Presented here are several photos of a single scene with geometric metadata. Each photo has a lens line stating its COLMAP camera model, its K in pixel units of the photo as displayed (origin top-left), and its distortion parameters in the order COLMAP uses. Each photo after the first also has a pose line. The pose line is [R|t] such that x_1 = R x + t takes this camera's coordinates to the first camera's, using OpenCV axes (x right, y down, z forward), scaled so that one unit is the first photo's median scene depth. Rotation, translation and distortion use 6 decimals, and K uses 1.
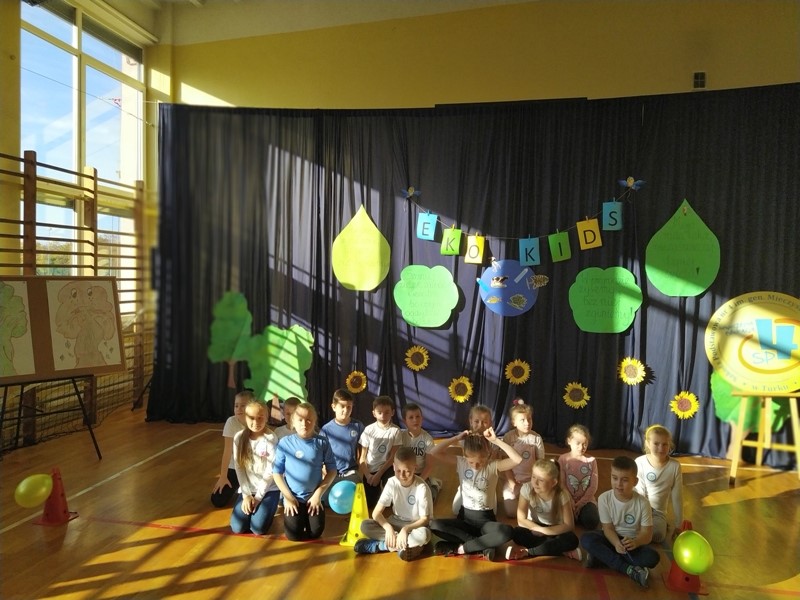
lens RADIAL K [[566.0, 0, 405.2], [0, 566.0, 299.4], [0, 0, 1]] dist [0.097502, -0.124121]
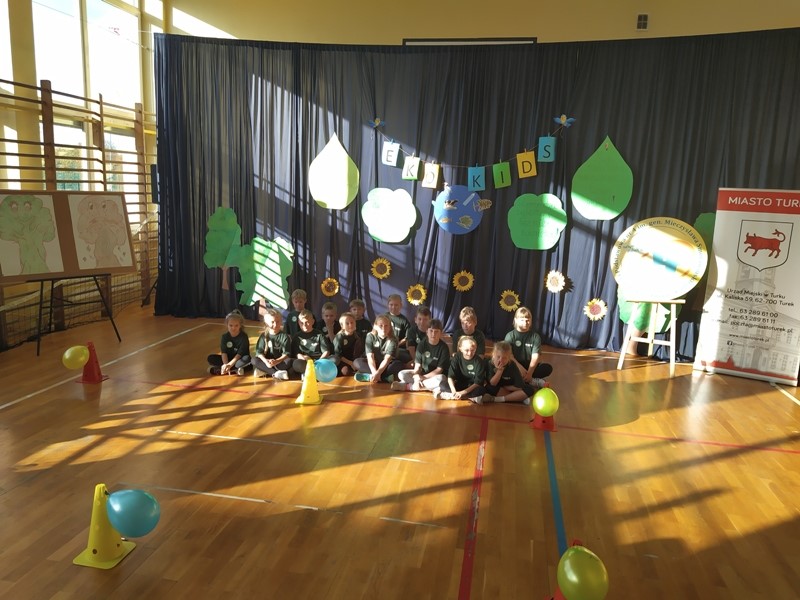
lens RADIAL K [[577.0, 0, 405.7], [0, 577.0, 298.0], [0, 0, 1]] dist [0.089732, -0.128780]
pose [[0.999769, 0.021479, 0.000872, 0.075395], [-0.021378, 0.989150, 0.145342, -0.011167], [0.002259, -0.145327, 0.989381, -0.209702]]
